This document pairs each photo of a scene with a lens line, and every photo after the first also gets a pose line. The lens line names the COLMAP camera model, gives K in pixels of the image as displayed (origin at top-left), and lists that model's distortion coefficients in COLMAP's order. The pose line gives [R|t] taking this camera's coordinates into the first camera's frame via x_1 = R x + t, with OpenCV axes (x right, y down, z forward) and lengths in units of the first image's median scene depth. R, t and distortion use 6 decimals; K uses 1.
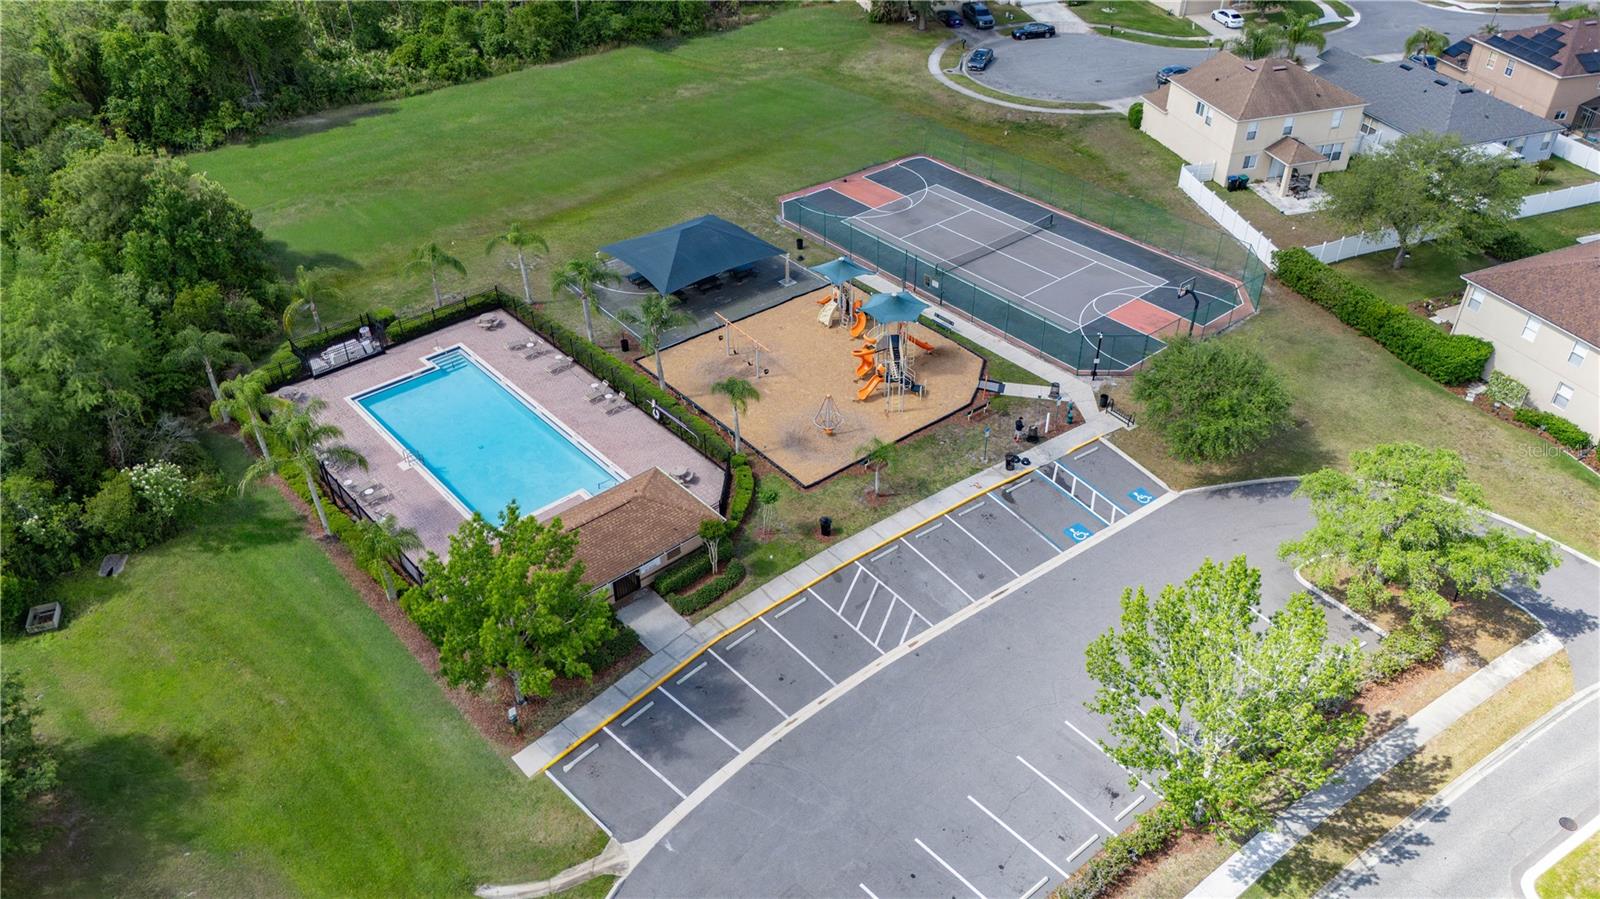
lens RADIAL K [[1191.7, 0, 800.0], [0, 1191.7, 449.5], [0, 0, 1]] dist [0.096891, -0.109593]
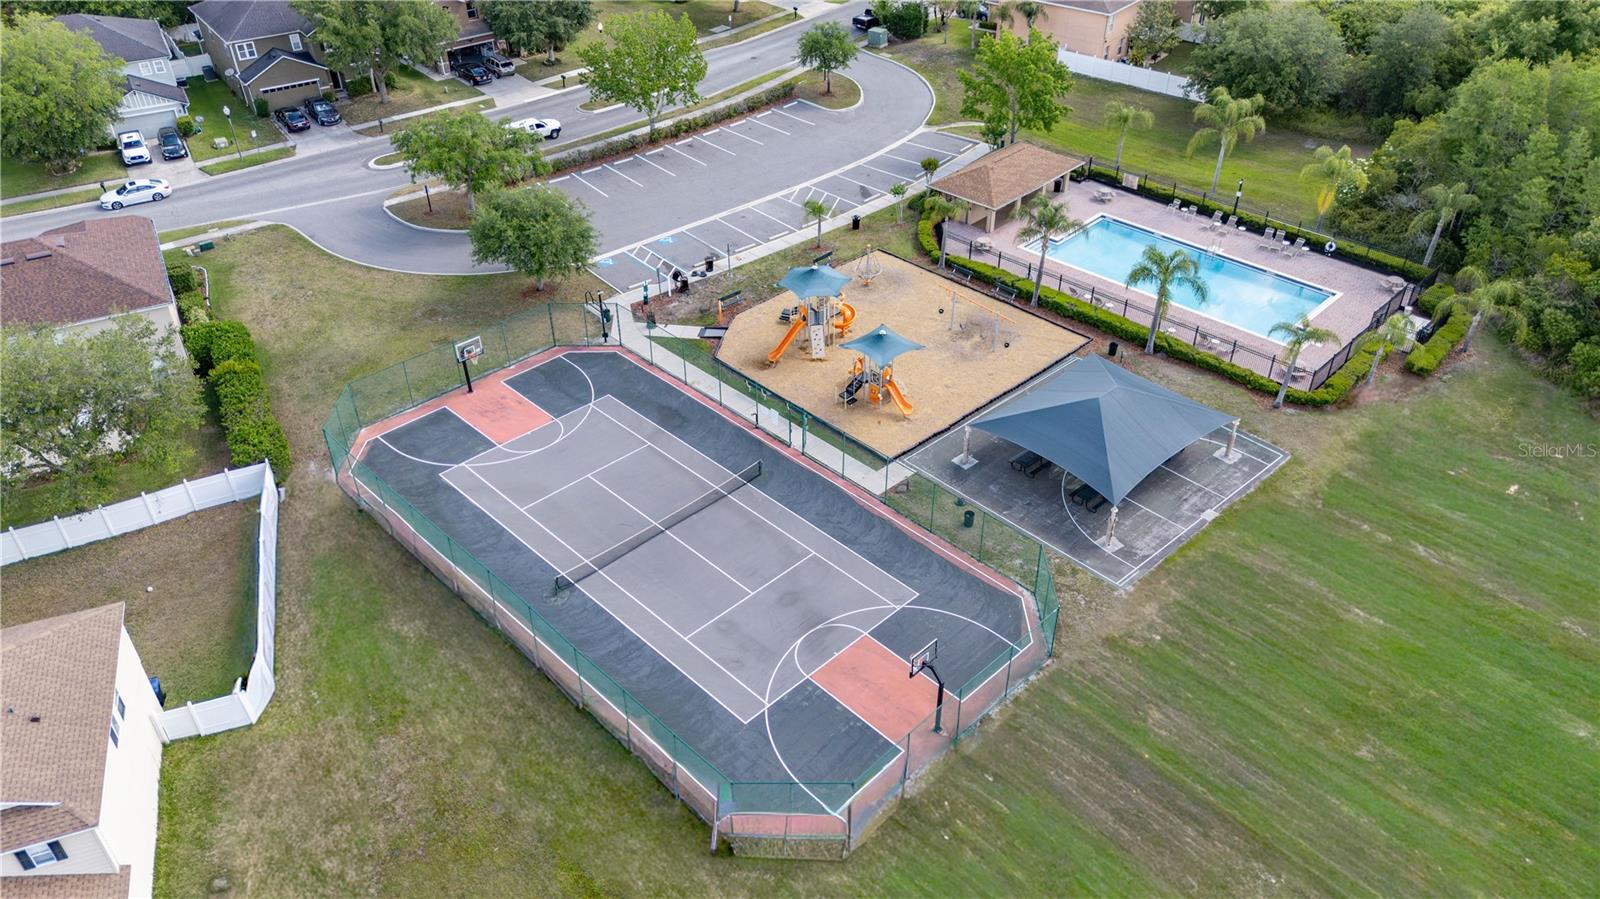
lens RADIAL K [[1168.4, 0, 800.0], [0, 1168.4, 449.5], [0, 0, 1]] dist [0.044484, -0.001090]
pose [[-0.996236, 0.059734, -0.062821, 0.159154], [-0.041607, 0.306262, 0.951038, -0.960344], [0.076049, 0.950071, -0.302624, 1.425337]]
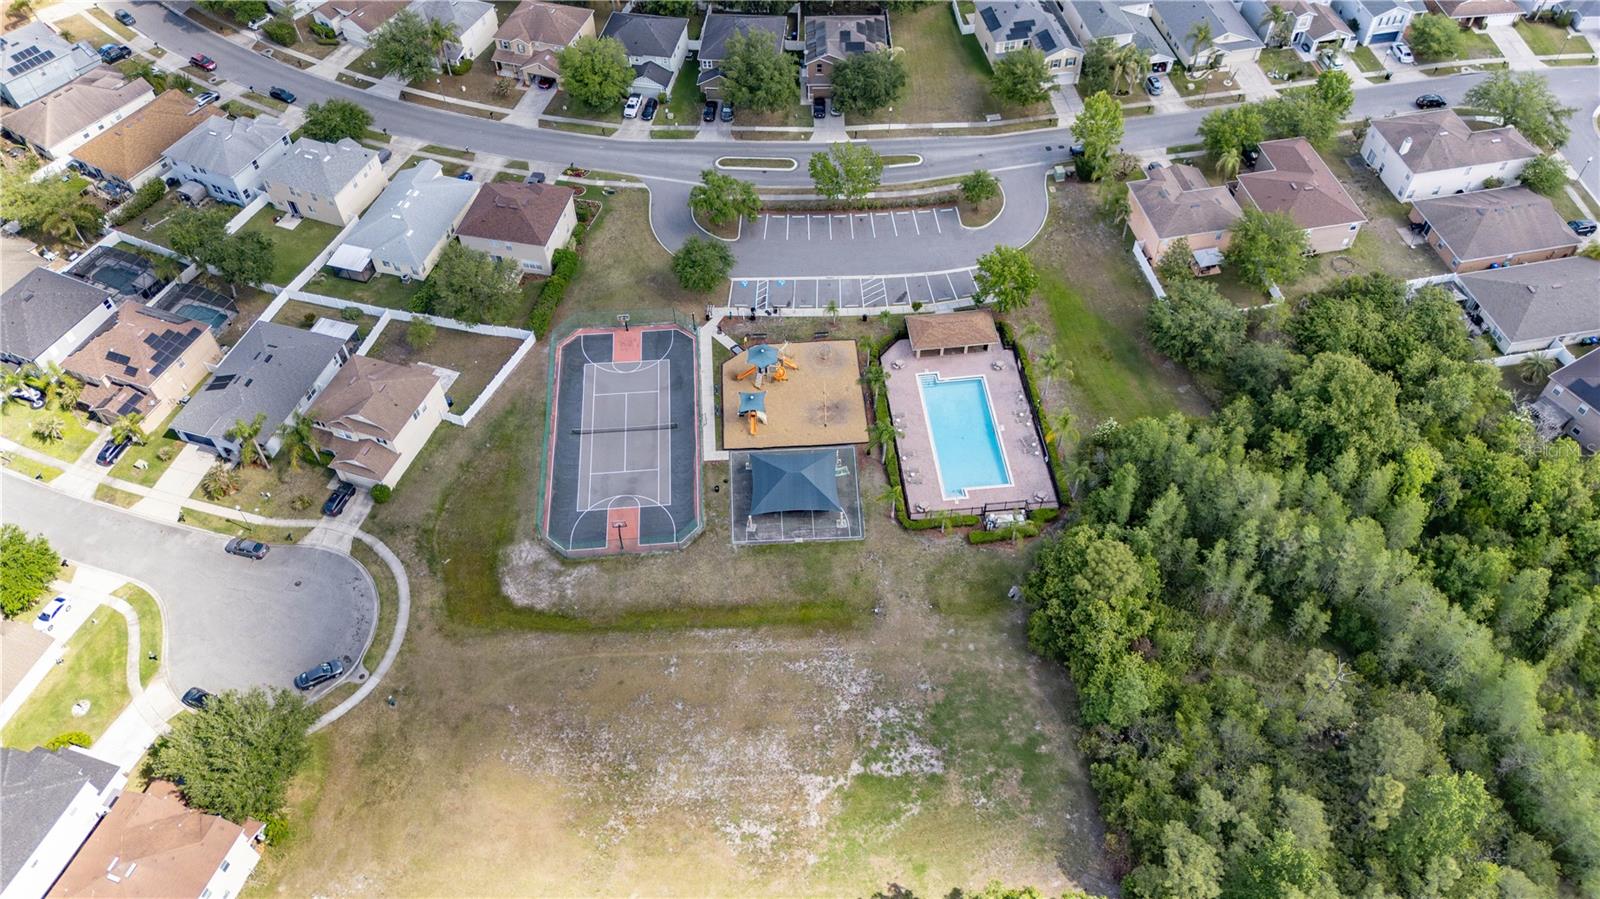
lens RADIAL K [[1168.4, 0, 800.0], [0, 1168.4, 449.5], [0, 0, 1]] dist [0.044484, -0.001090]
pose [[-0.816781, -0.440662, 0.372407, -0.776413], [0.348792, 0.137026, 0.927129, -1.911071], [-0.459580, 0.887153, 0.041779, 1.048227]]
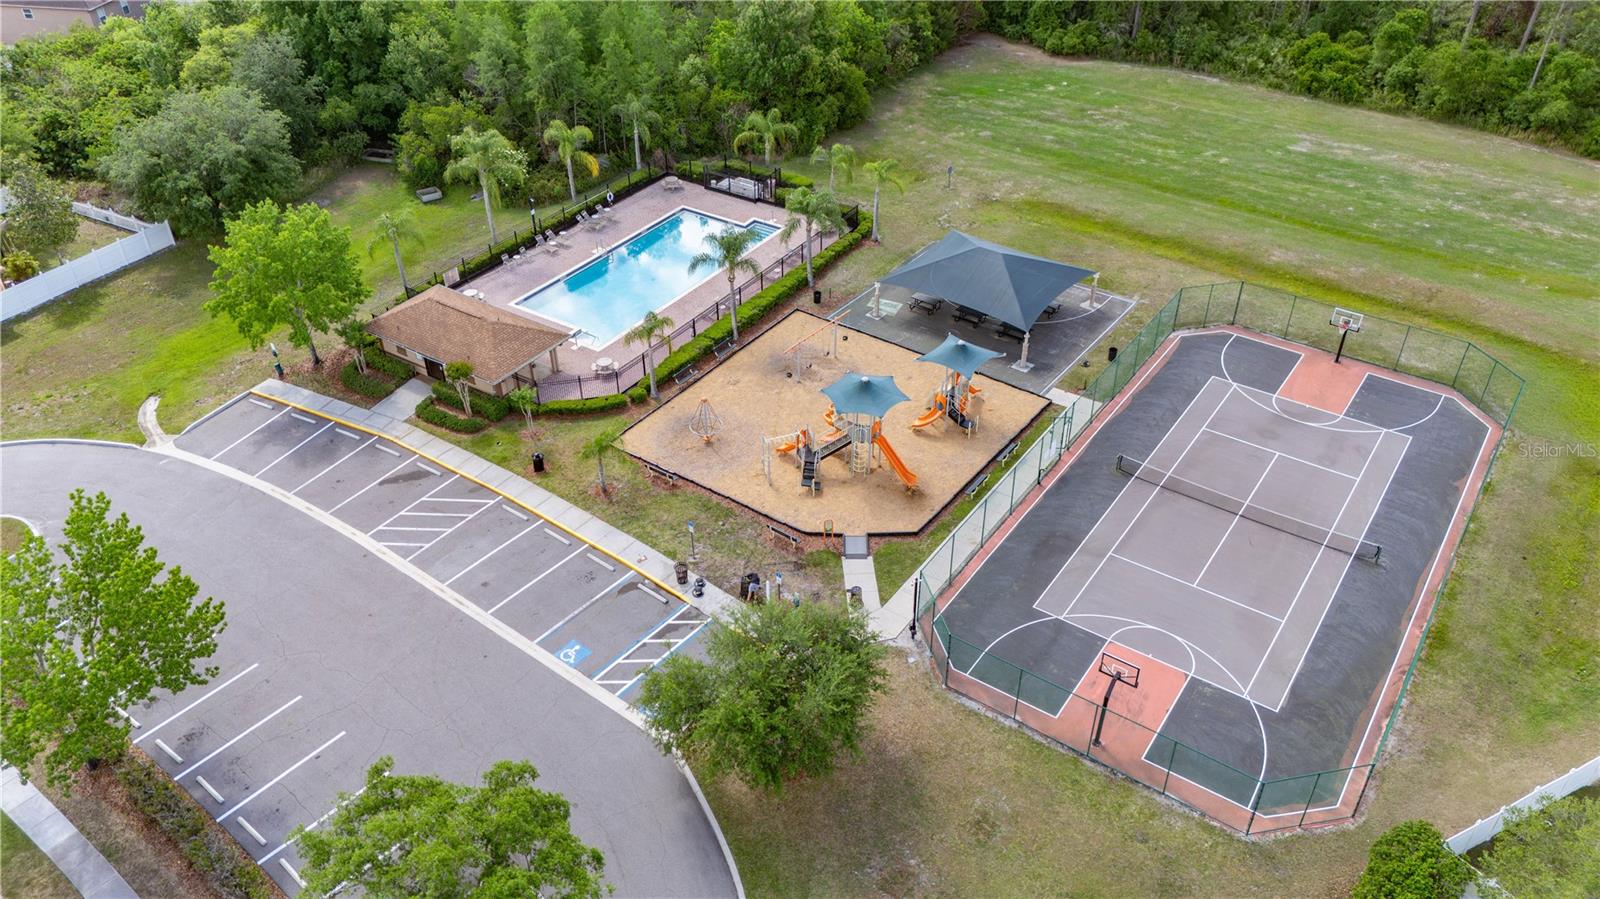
lens RADIAL K [[1168.4, 0, 800.0], [0, 1168.4, 449.5], [0, 0, 1]] dist [0.044484, -0.001090]
pose [[0.263462, 0.577639, -0.772607, 0.709843], [-0.562479, 0.742652, 0.363436, -0.359731], [0.783712, 0.338824, 0.520570, 0.580227]]
